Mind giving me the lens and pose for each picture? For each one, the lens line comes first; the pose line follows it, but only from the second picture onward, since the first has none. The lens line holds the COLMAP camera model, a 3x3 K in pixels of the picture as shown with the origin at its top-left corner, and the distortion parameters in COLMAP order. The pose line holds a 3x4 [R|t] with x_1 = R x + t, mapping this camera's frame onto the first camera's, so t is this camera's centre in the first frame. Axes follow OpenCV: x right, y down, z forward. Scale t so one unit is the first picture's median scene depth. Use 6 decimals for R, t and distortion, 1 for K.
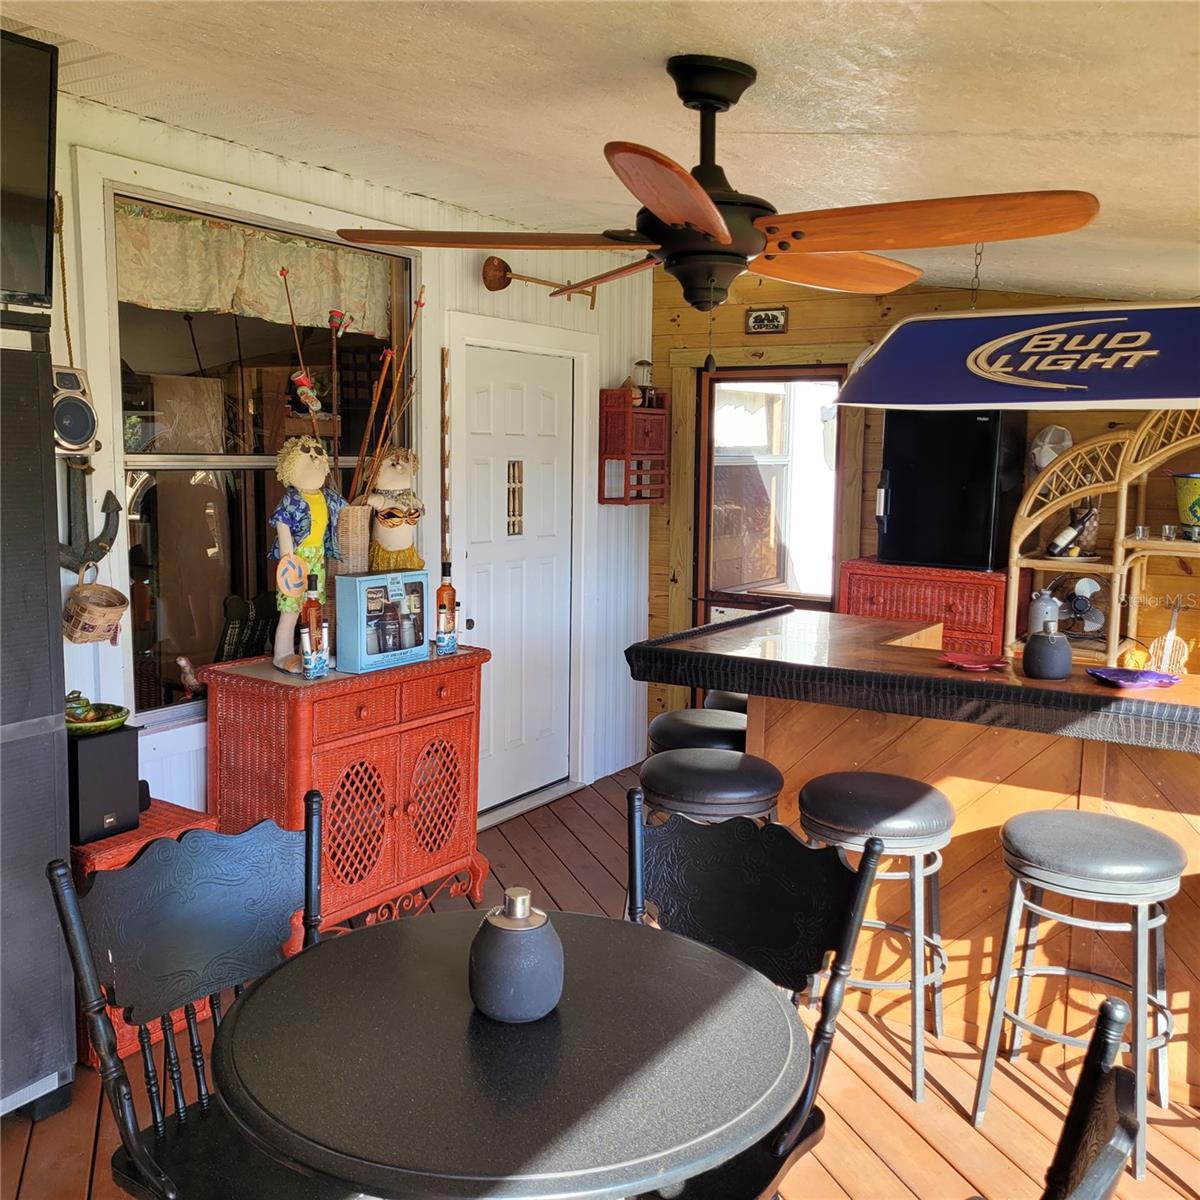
lens RADIAL K [[1215.6, 0, 594.3], [0, 1215.6, 598.3], [0, 0, 1]] dist [0.042032, 0.000000]
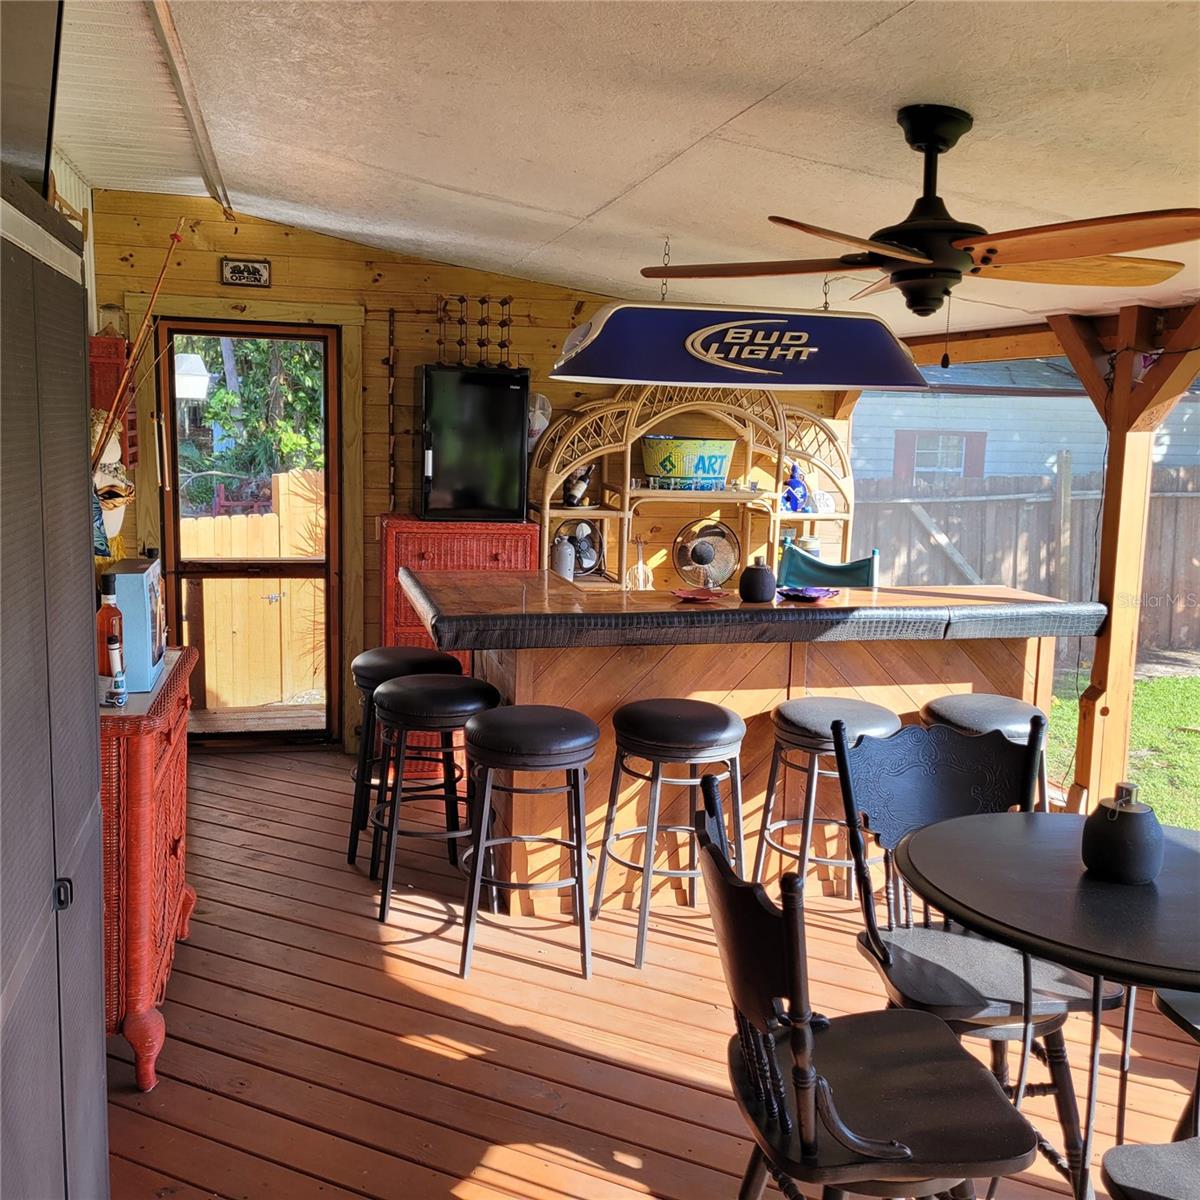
lens RADIAL K [[1215.6, 0, 593.1], [0, 1215.6, 597.5], [0, 0, 1]] dist [0.042032, 0.000000]
pose [[0.679589, -0.103886, 0.726200, -0.495374], [0.073176, 0.994585, 0.073801, -0.033560], [-0.729934, 0.002986, 0.683511, 0.192352]]
